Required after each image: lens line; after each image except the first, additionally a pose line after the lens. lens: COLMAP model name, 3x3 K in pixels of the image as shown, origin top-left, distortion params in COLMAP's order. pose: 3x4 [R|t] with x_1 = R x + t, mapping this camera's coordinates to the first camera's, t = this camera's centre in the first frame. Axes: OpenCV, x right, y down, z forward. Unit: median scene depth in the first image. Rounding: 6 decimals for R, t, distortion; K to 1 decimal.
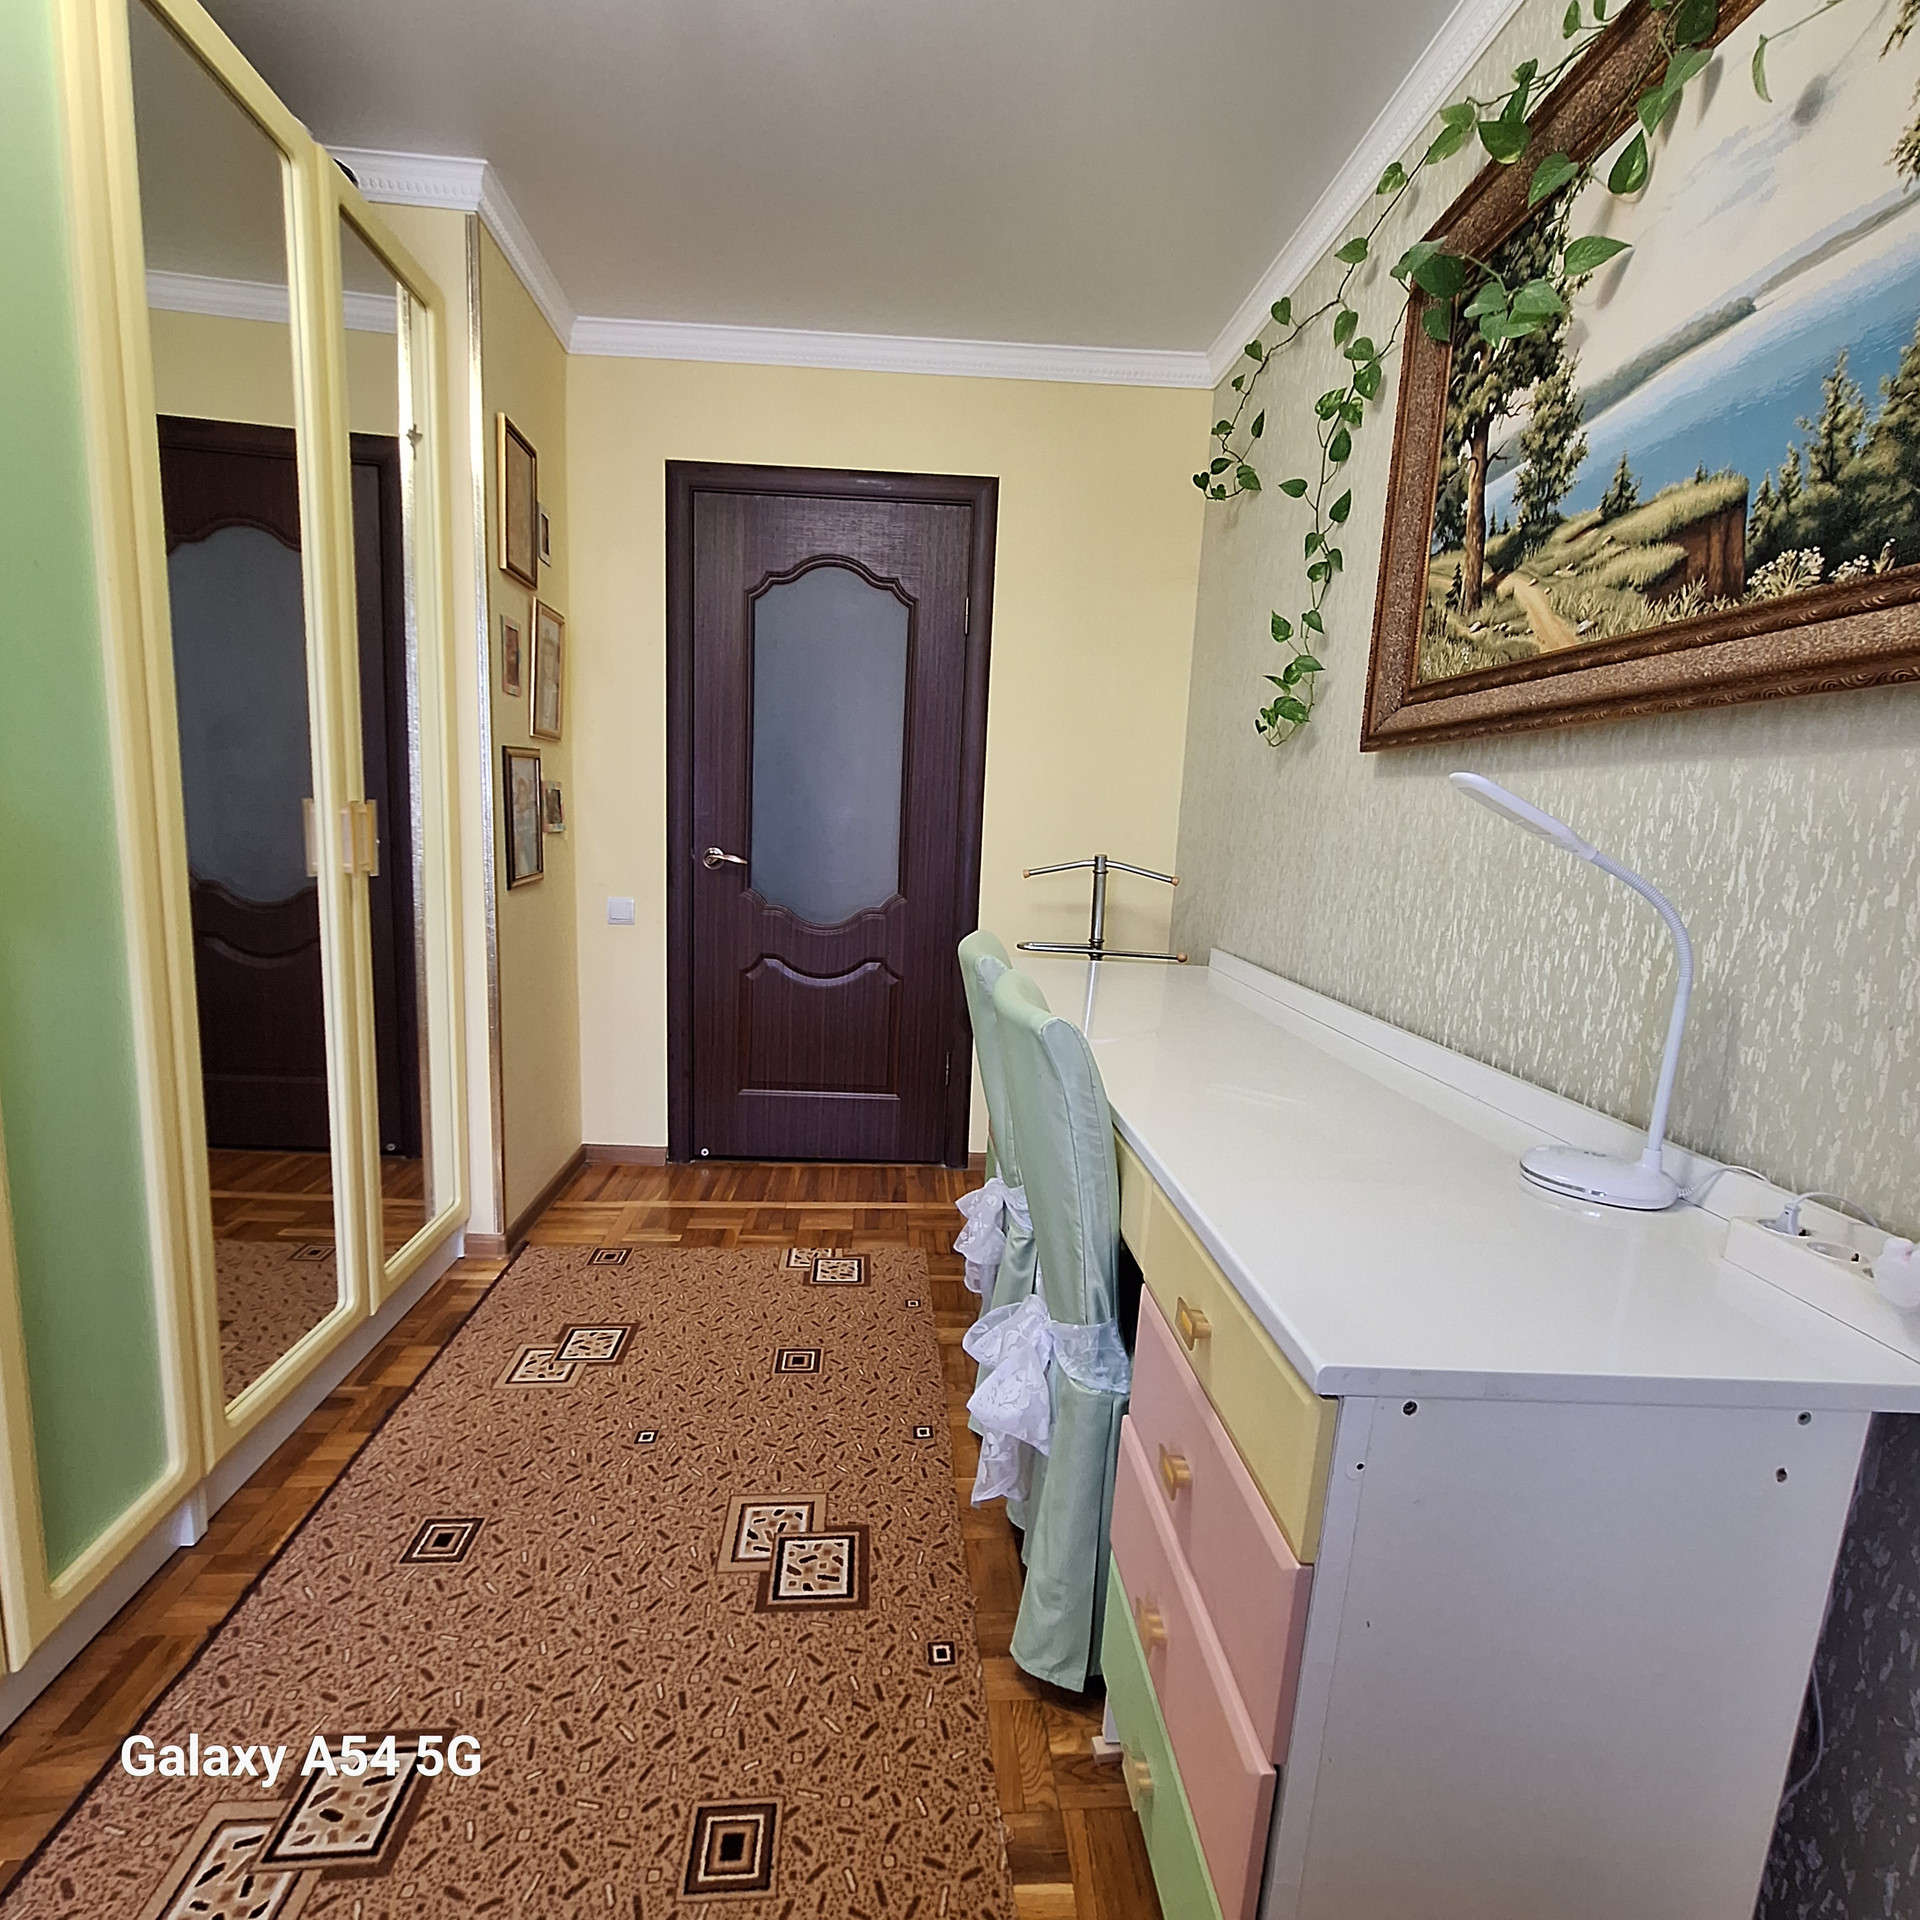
lens RADIAL K [[1020.6, 0, 960.6], [0, 1020.6, 965.9], [0, 0, 1]] dist [-0.002203, 0.002587]
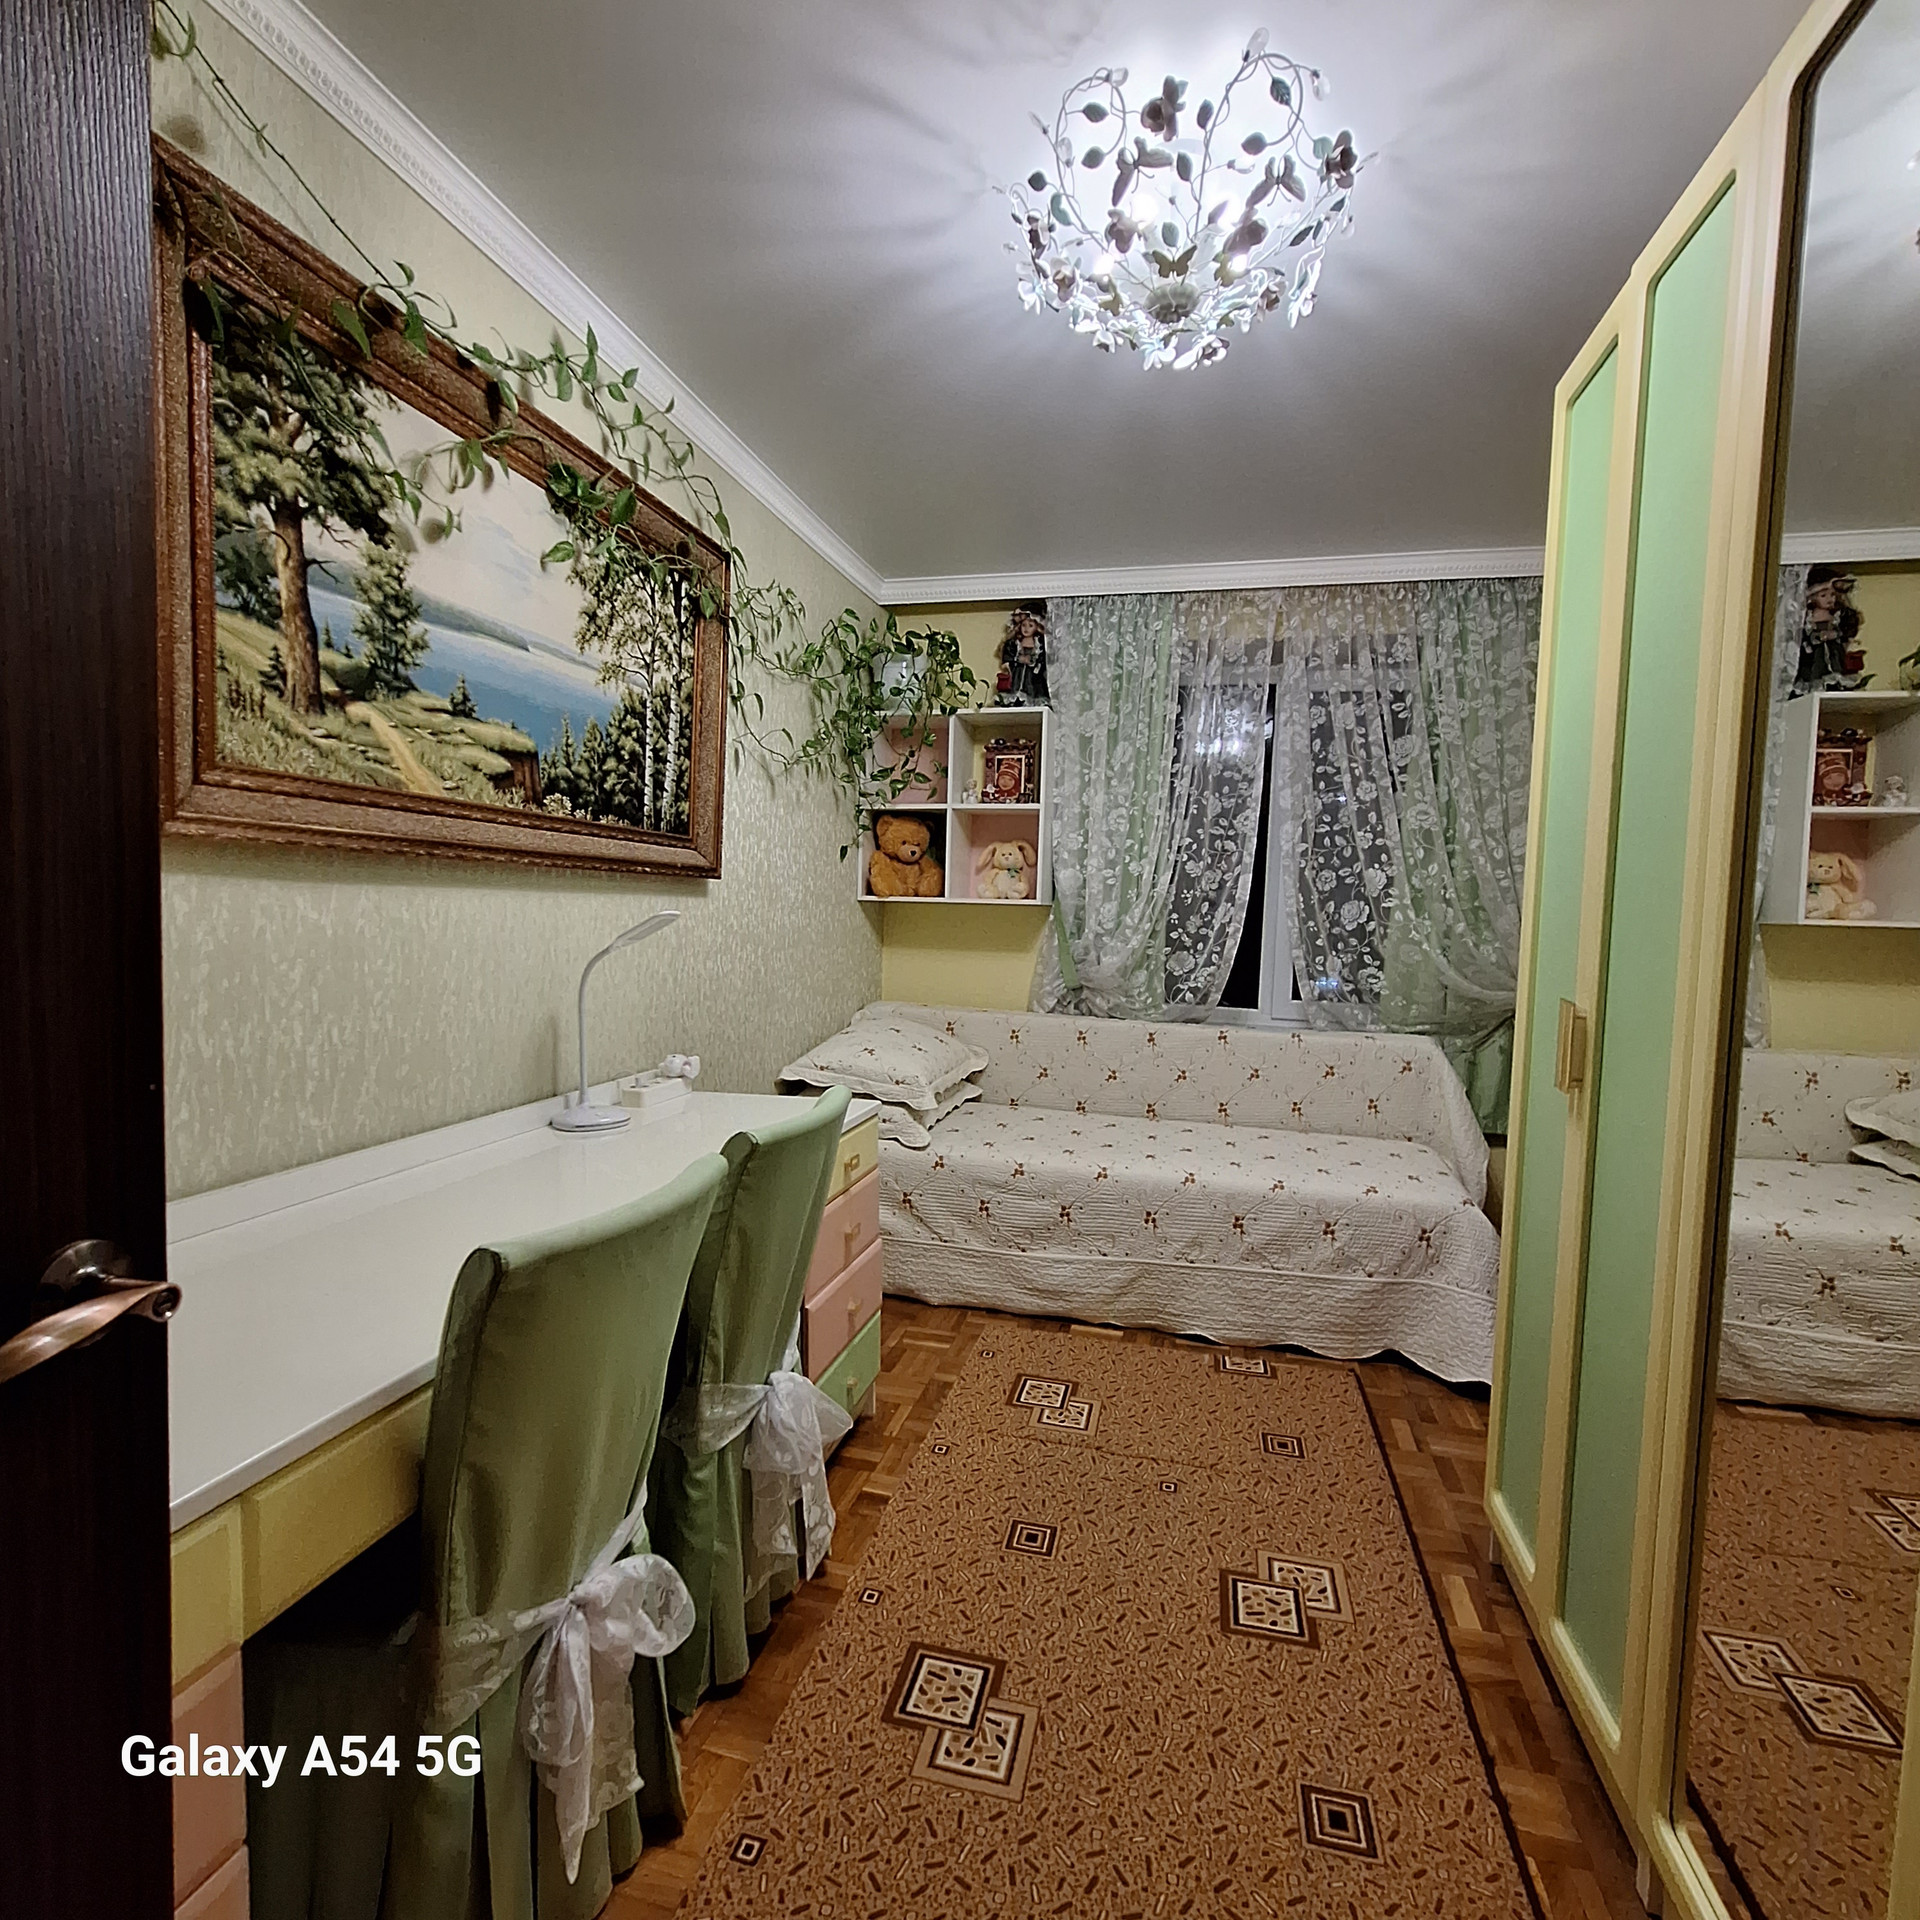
lens RADIAL K [[1020.6, 0, 958.3], [0, 1020.6, 971.7], [0, 0, 1]] dist [-0.002203, 0.002587]
pose [[-0.946738, -0.091336, 0.308778, -0.408945], [-0.025171, 0.976986, 0.211815, -0.344614], [-0.321018, 0.192761, -0.927249, 1.822297]]
